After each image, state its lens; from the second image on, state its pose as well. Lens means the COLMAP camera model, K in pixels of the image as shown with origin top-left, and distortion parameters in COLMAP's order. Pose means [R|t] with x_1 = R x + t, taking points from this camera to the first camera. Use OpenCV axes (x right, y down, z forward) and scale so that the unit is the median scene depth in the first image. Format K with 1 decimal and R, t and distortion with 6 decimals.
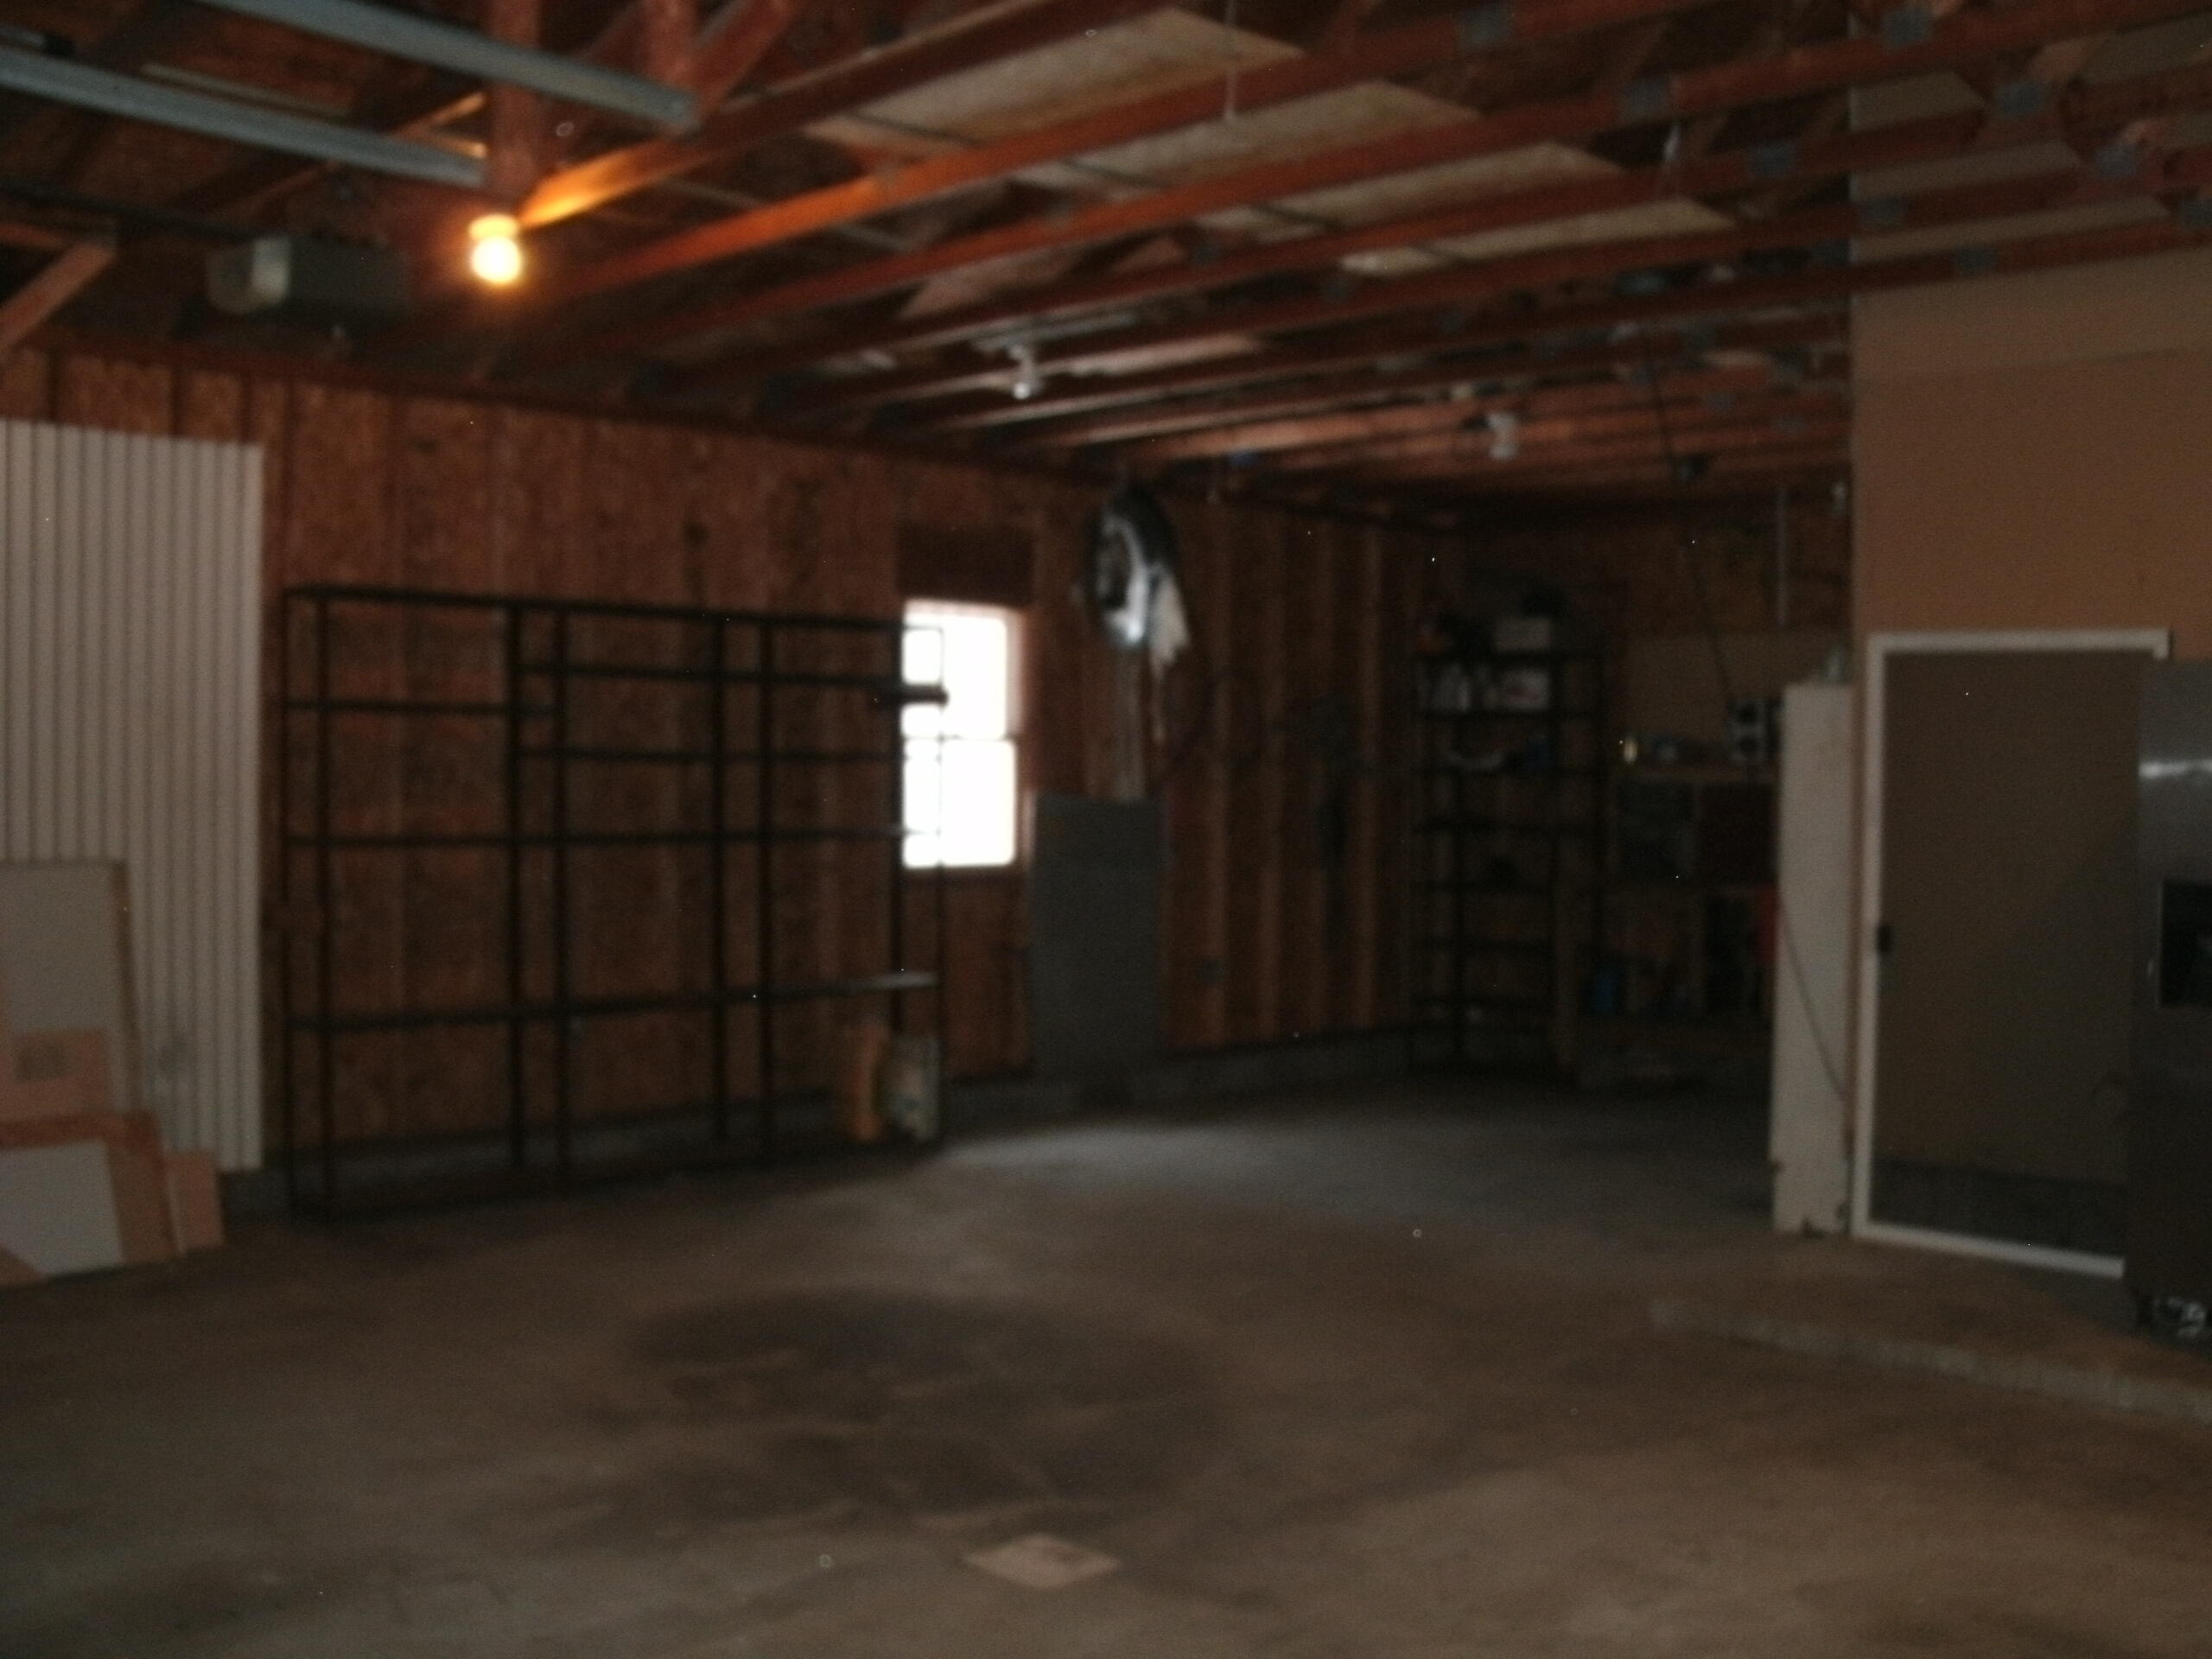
lens RADIAL K [[2262.1, 0, 1071.4], [0, 2262.1, 835.4], [0, 0, 1]] dist [-0.296891, 0.374897]
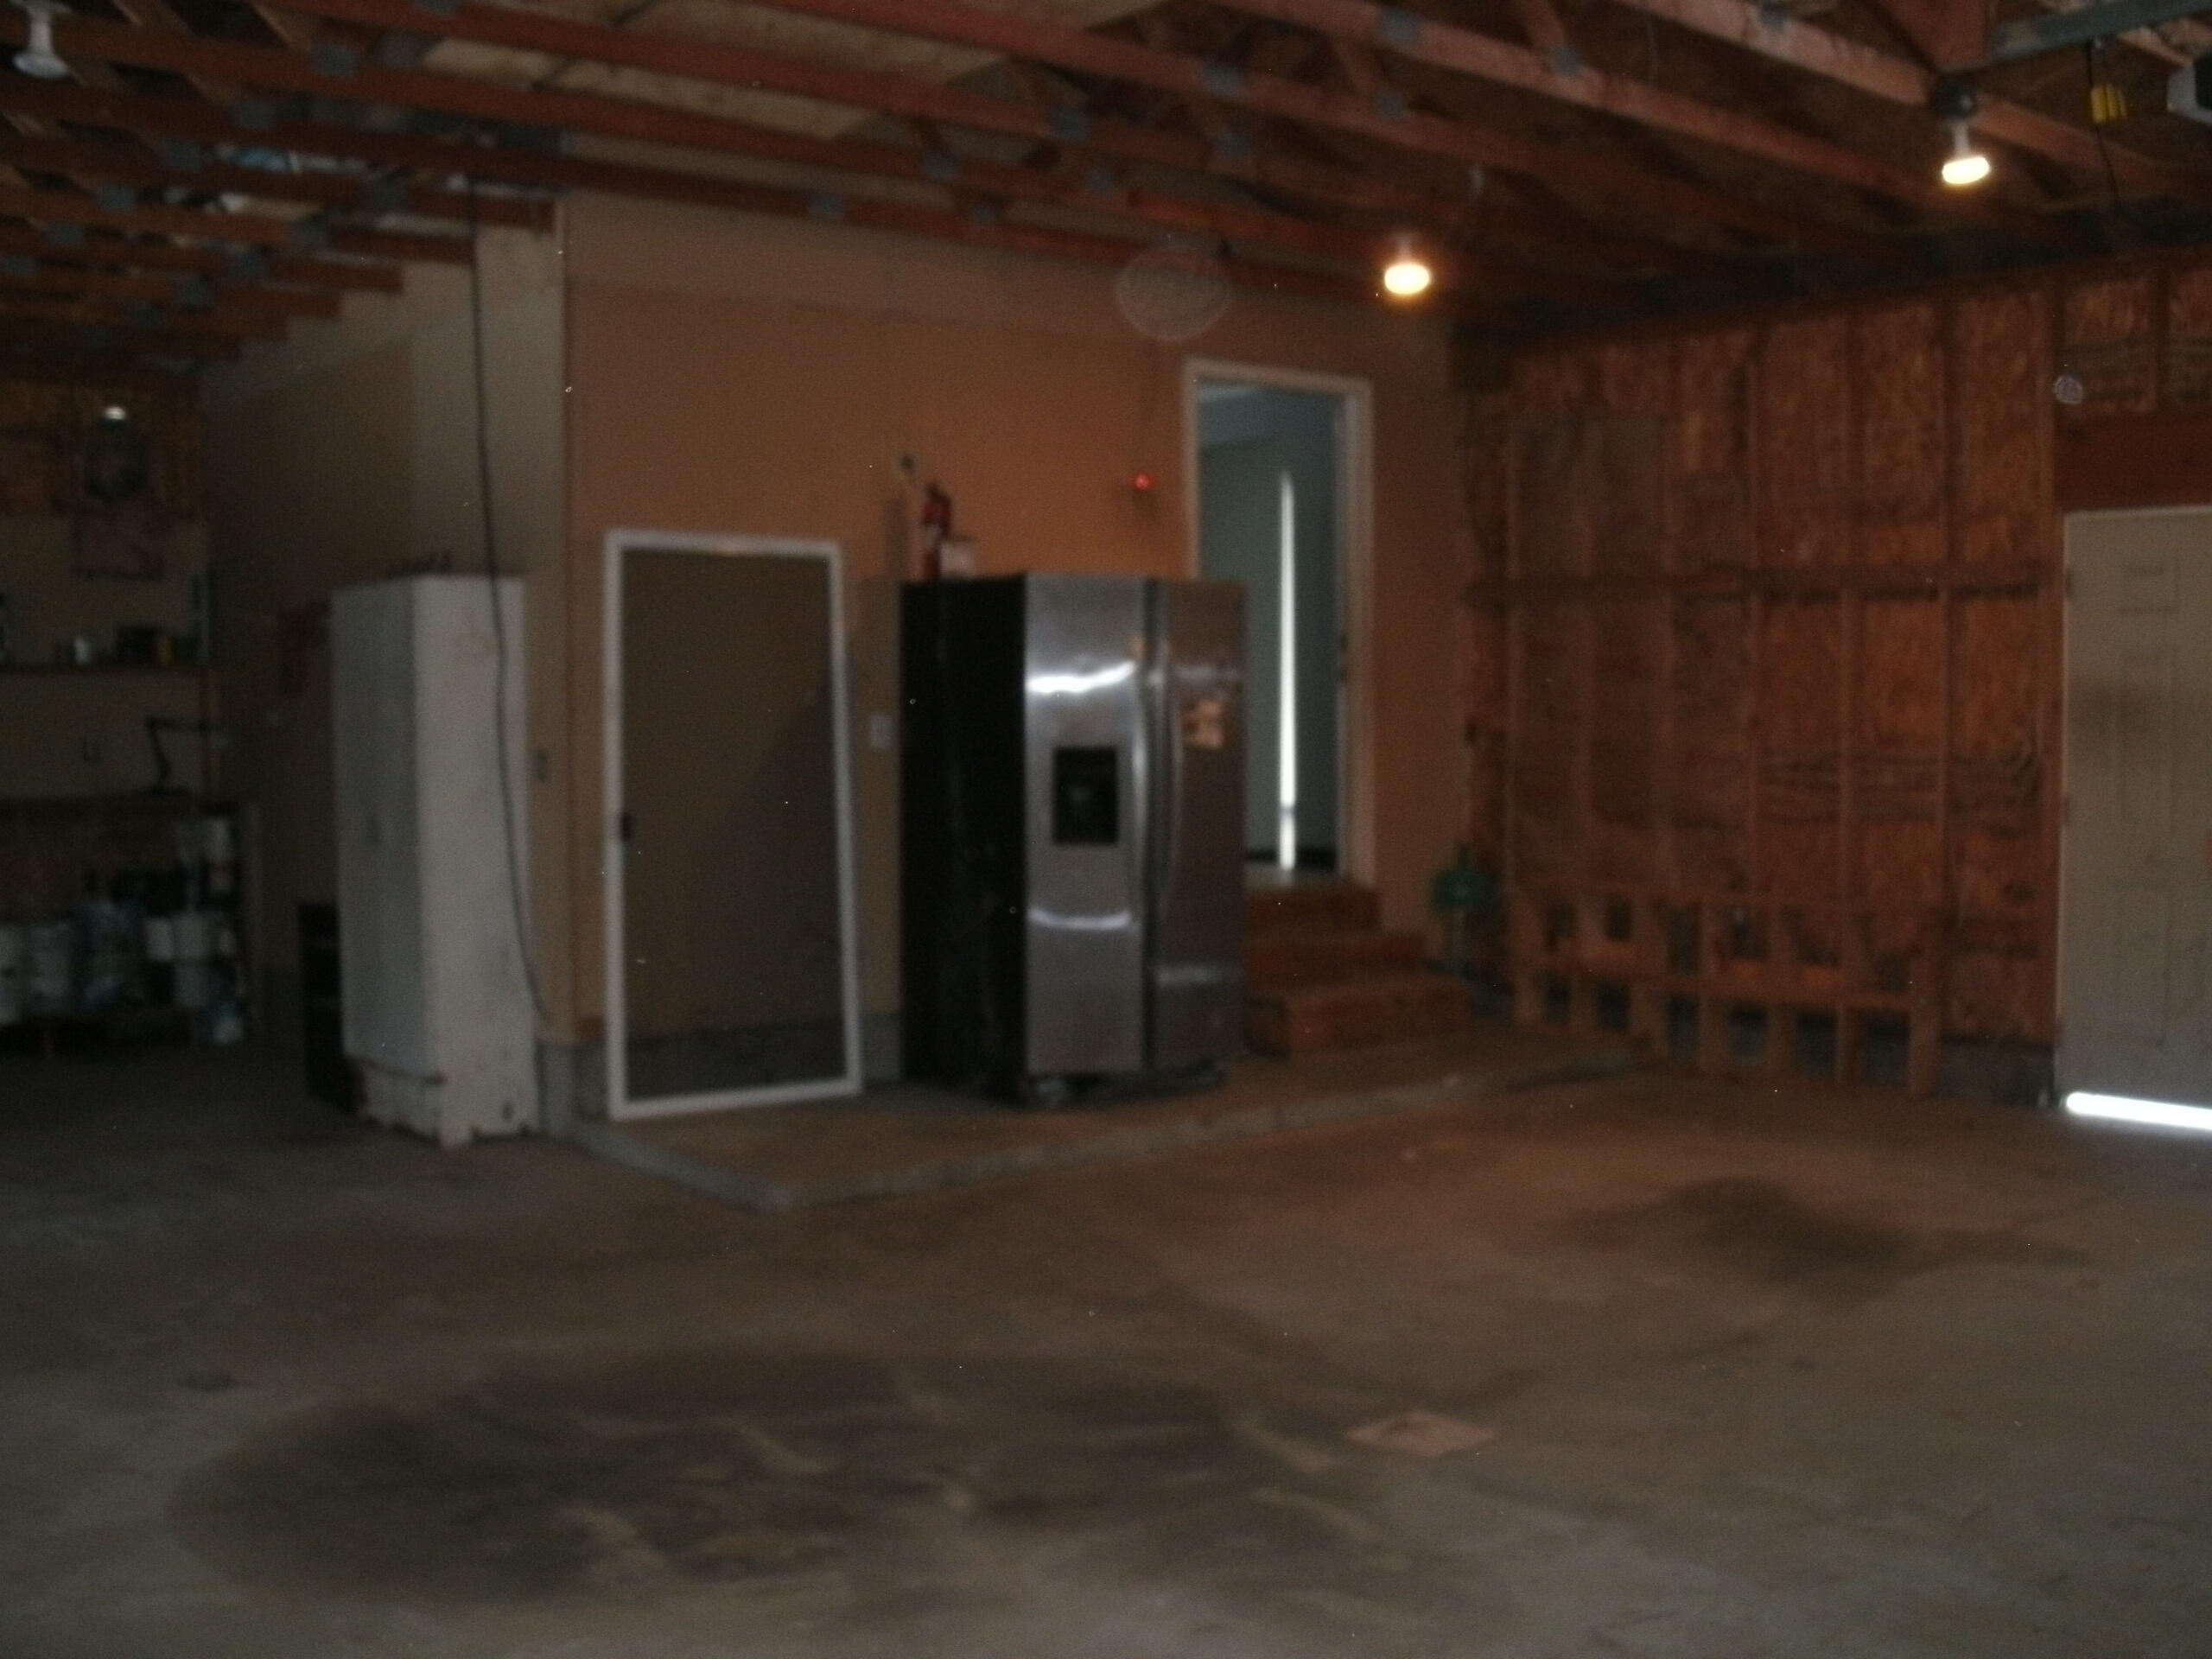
lens RADIAL K [[2262.1, 0, 1071.4], [0, 2262.1, 835.4], [0, 0, 1]] dist [-0.296891, 0.374897]
pose [[0.141471, -0.067432, 0.987643, -0.746572], [0.037821, 0.997317, 0.062675, -0.007403], [-0.989220, 0.028487, 0.143642, 0.746193]]
